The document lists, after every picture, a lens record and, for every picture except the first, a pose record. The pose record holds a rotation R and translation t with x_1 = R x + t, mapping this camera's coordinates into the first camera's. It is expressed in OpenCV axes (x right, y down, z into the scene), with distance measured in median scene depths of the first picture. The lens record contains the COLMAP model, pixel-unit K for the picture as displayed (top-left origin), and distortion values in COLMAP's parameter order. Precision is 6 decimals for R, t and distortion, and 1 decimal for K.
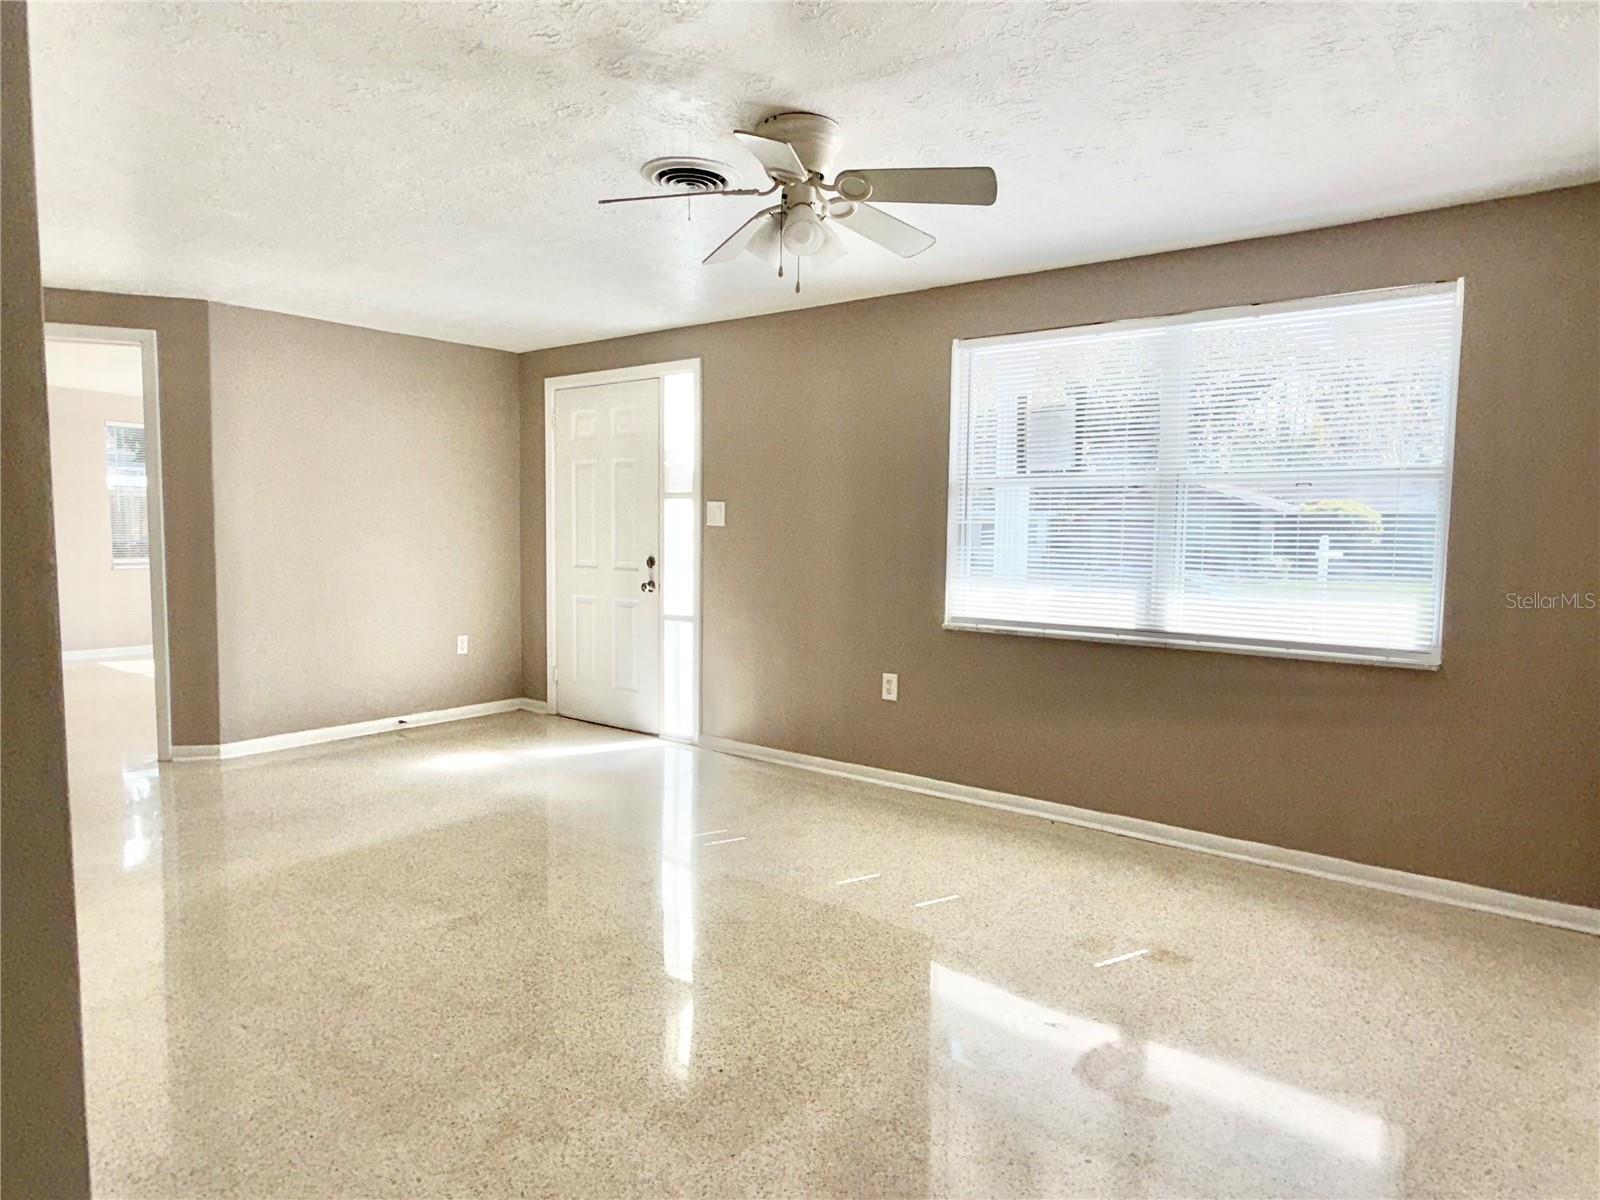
lens RADIAL K [[956.4, 0, 793.4], [0, 956.4, 596.3], [0, 0, 1]] dist [-0.001996, 0.000728]
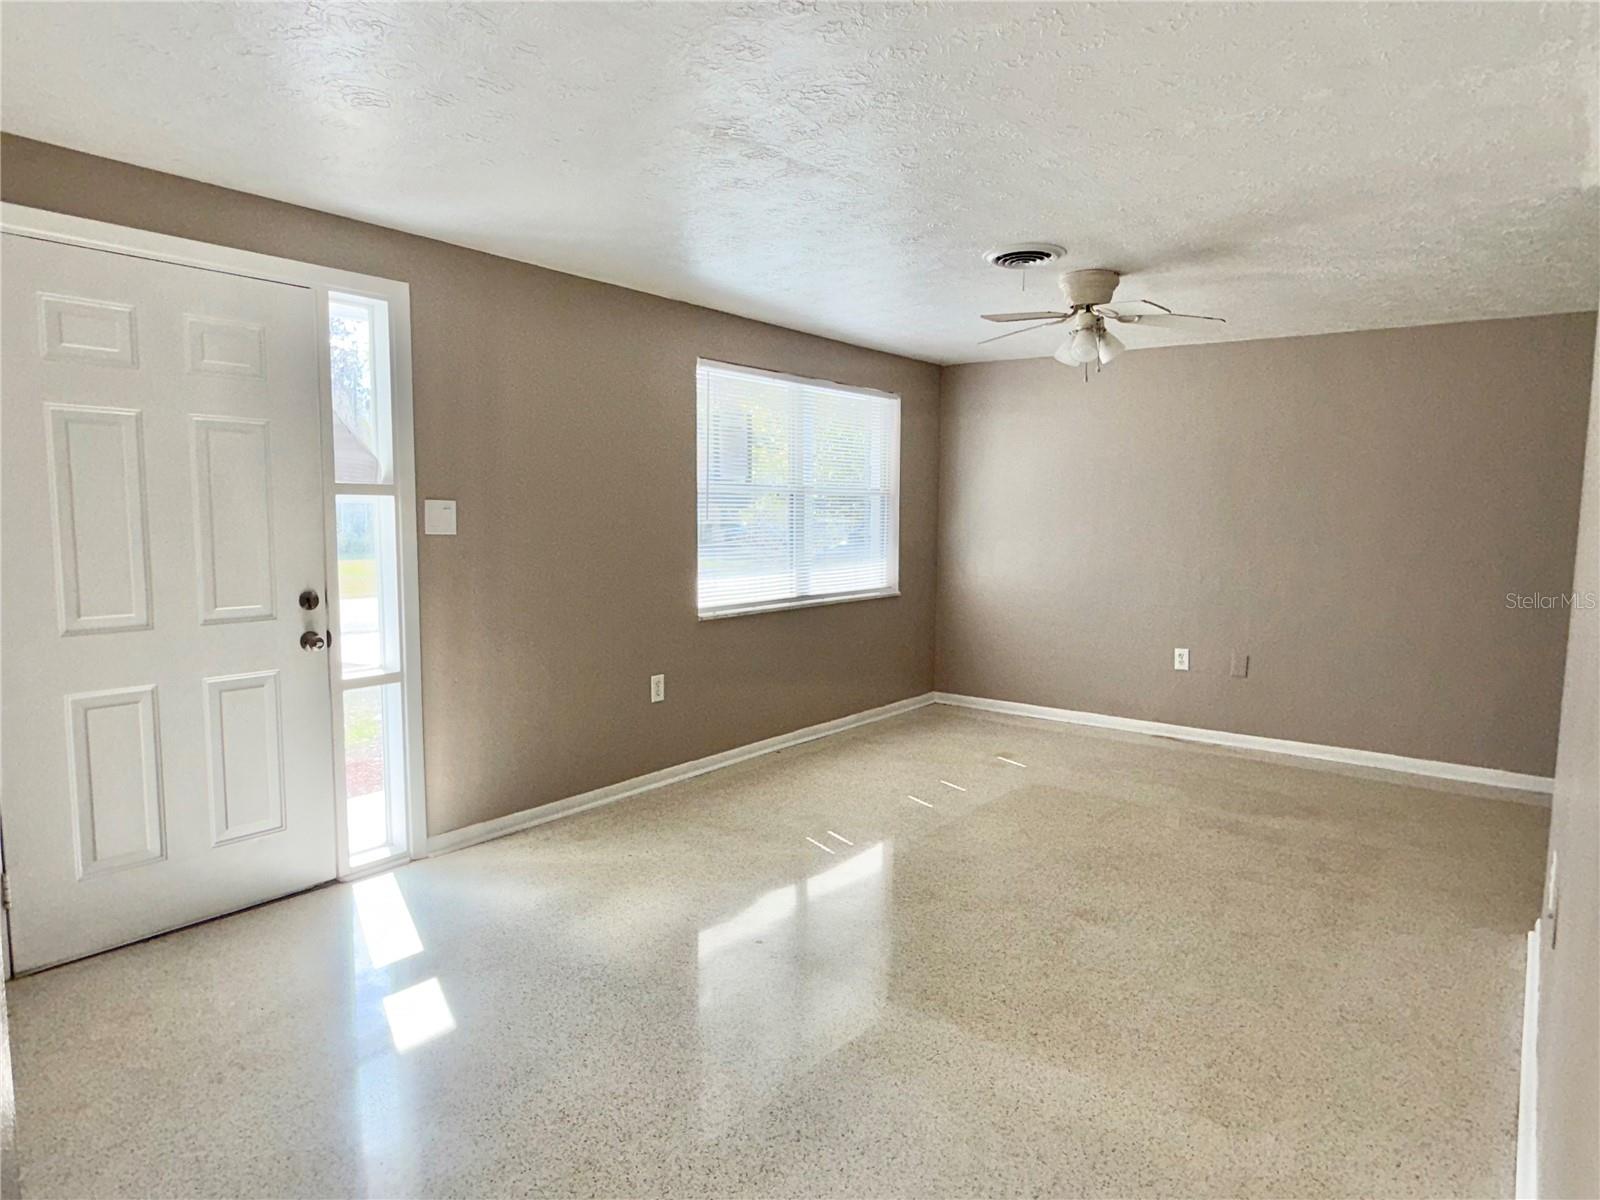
lens RADIAL K [[956.4, 0, 793.4], [0, 956.4, 596.3], [0, 0, 1]] dist [-0.001996, 0.000728]
pose [[0.006001, -0.103495, 0.994612, -0.933244], [0.068296, 0.992350, 0.102847, -0.099573], [-0.997647, 0.067311, 0.013023, 0.881500]]
